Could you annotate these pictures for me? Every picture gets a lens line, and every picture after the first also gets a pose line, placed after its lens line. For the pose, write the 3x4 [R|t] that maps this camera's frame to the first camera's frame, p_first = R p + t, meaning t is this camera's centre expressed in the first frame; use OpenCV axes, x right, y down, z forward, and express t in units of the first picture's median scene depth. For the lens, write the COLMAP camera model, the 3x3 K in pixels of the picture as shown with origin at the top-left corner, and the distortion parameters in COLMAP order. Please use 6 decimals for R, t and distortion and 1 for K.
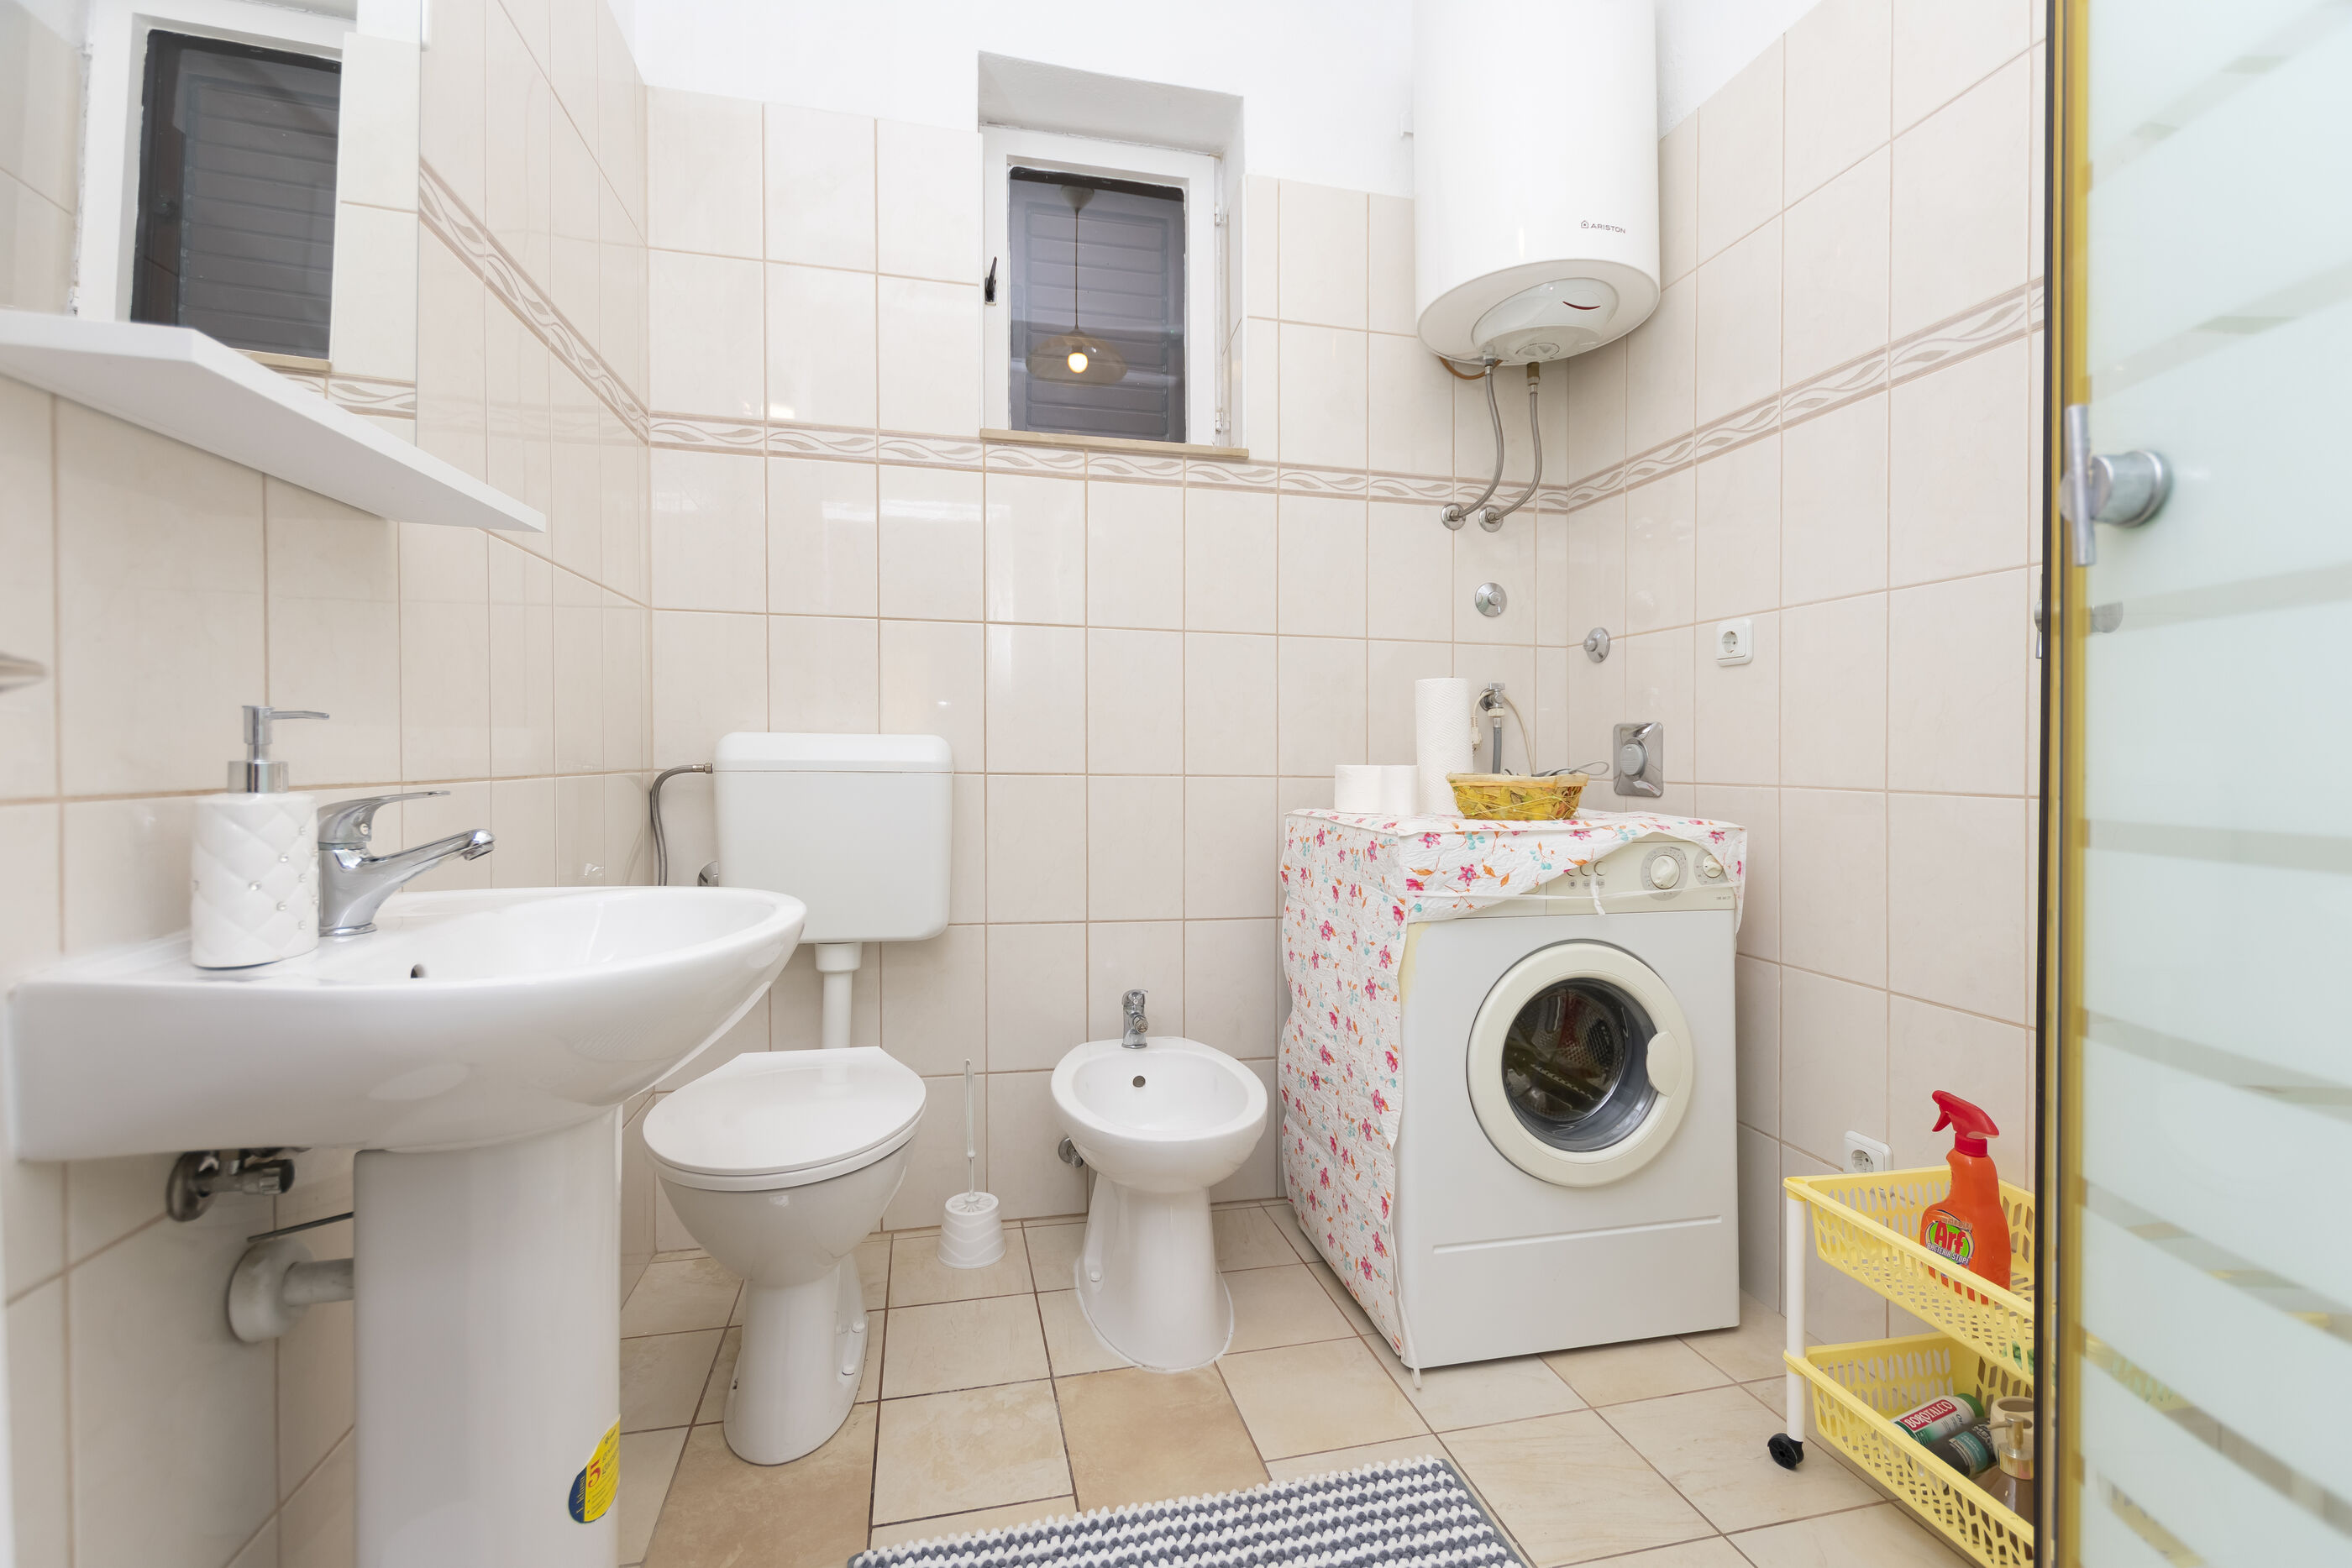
lens RADIAL K [[1017.0, 0, 1174.7], [0, 1017.0, 775.5], [0, 0, 1]] dist [0.003972, 0.000166]
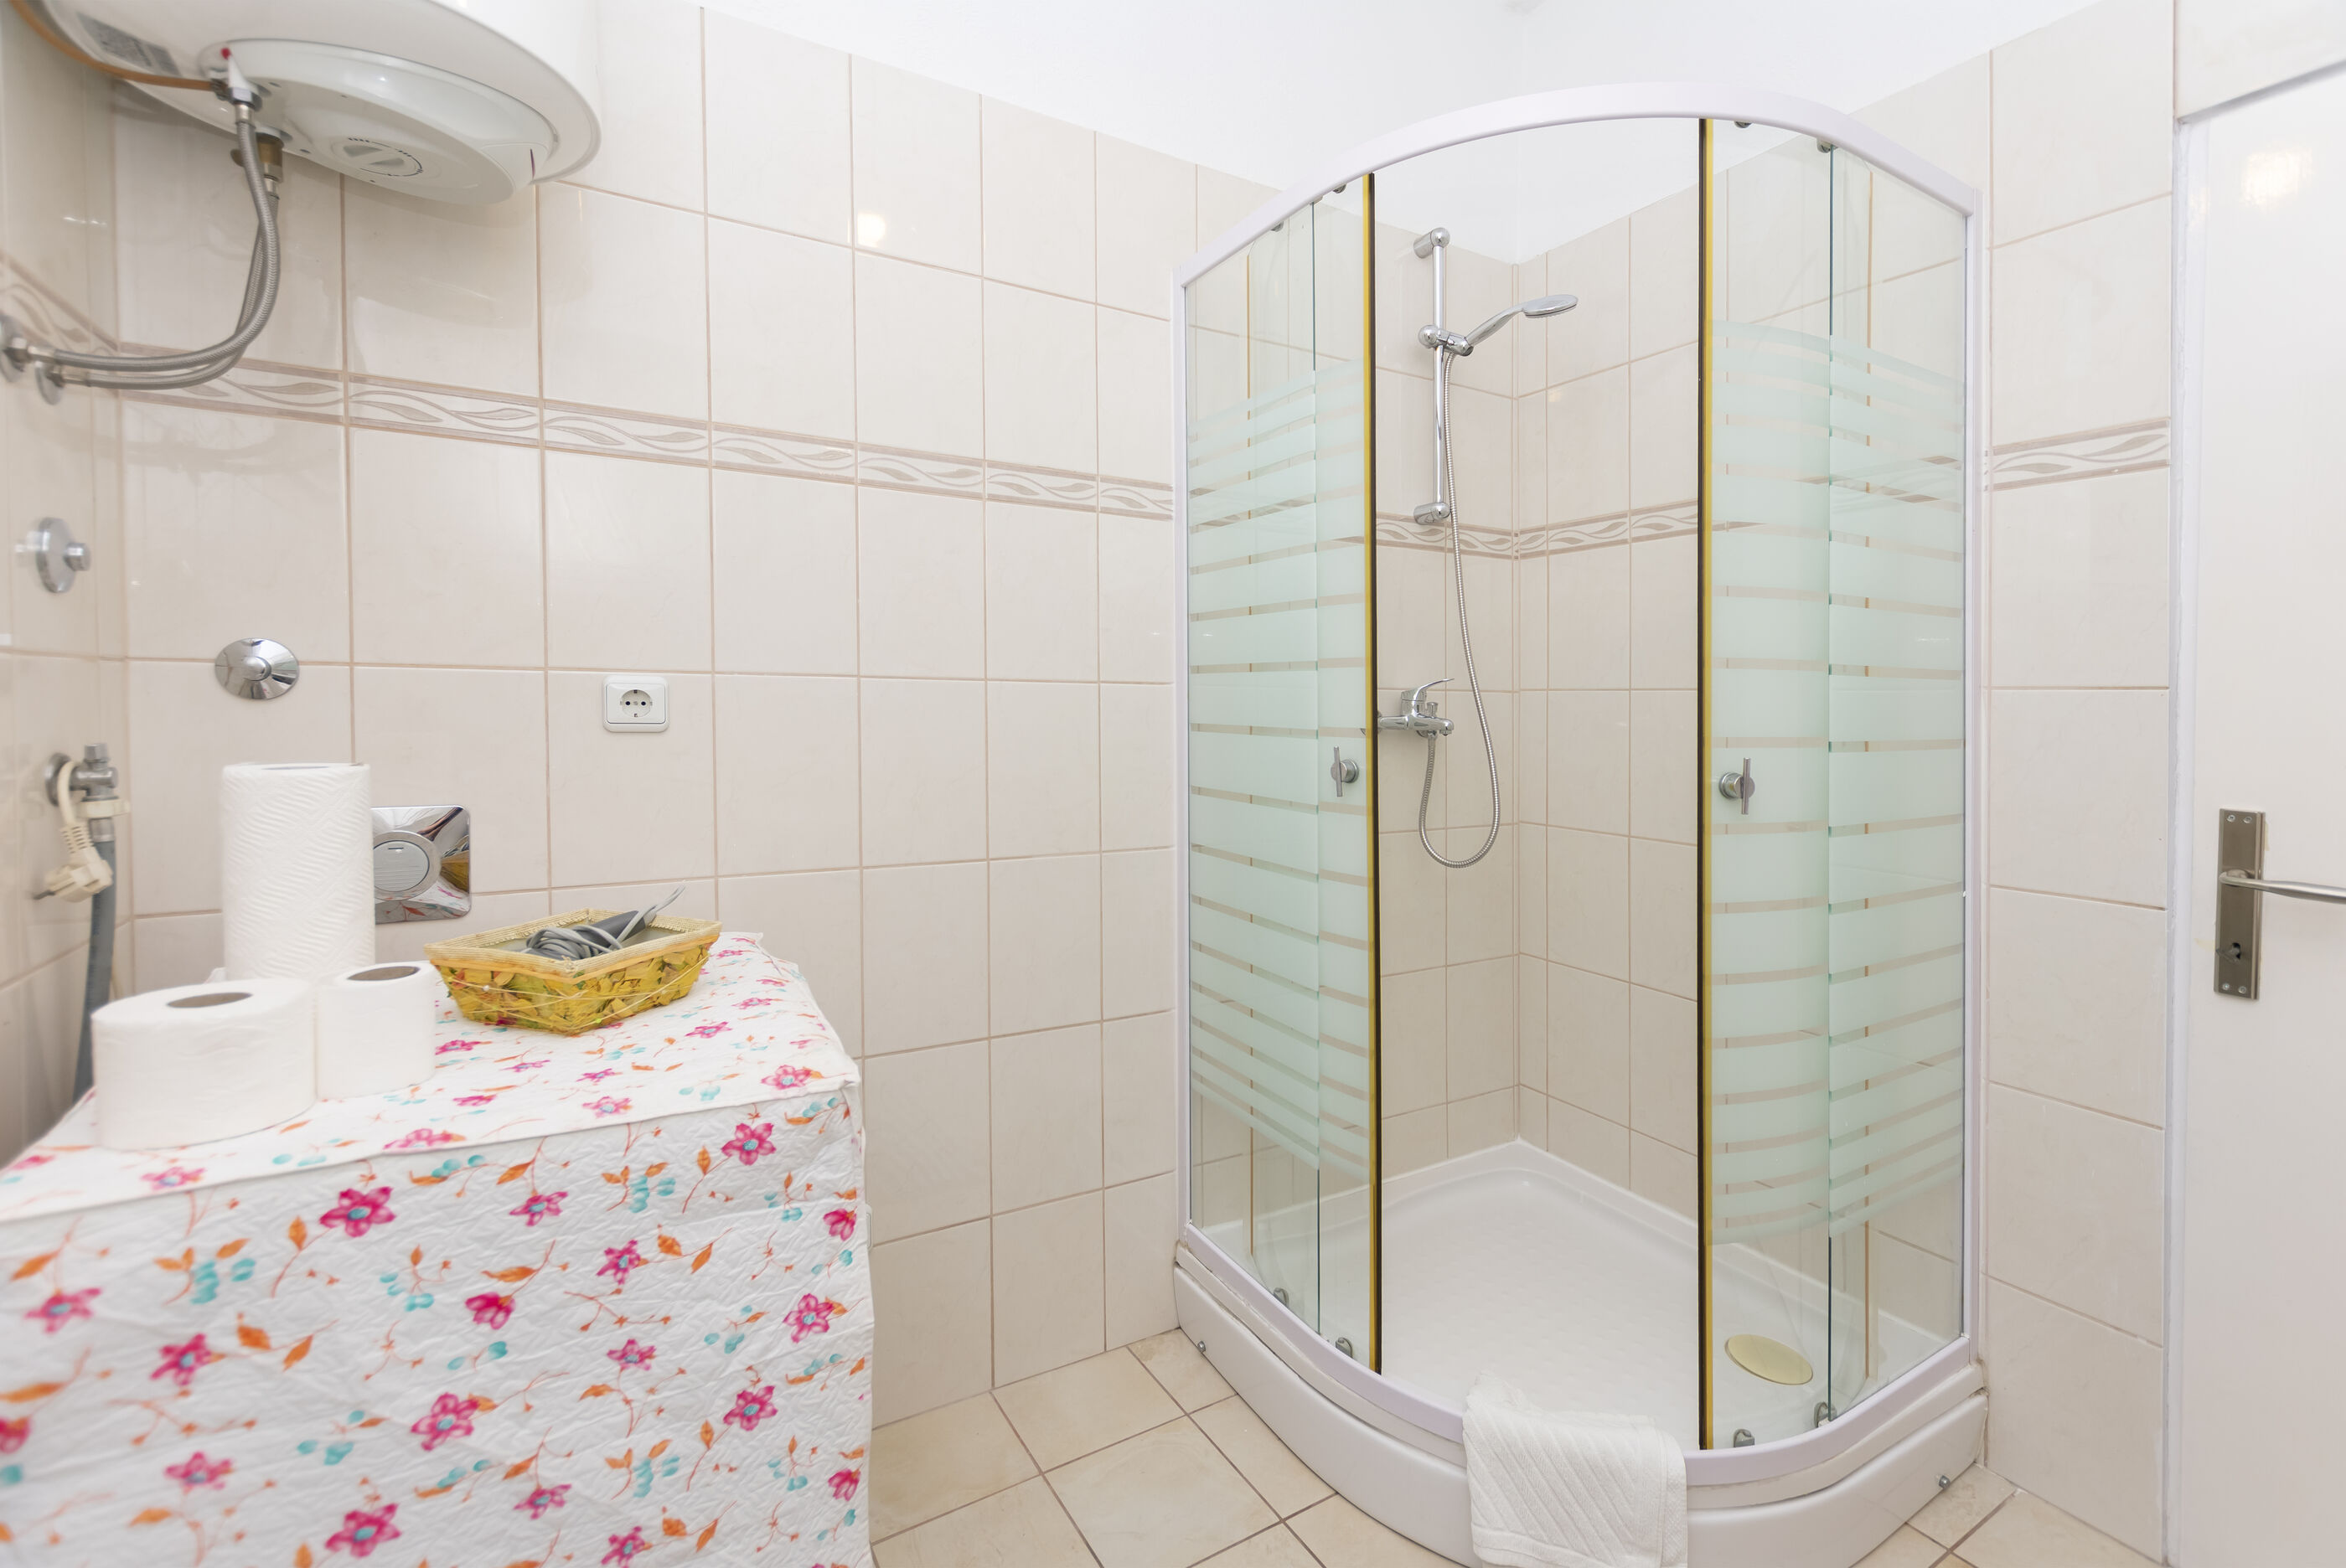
lens RADIAL K [[1025.1, 0, 1147.9], [0, 1025.1, 686.6], [0, 0, 1]] dist [0.001523, 0.000302]
pose [[-0.277736, -0.004750, 0.960646, -0.347194], [0.008571, 0.999936, 0.007423, -0.153472], [-0.960619, 0.010295, -0.277678, 0.877641]]
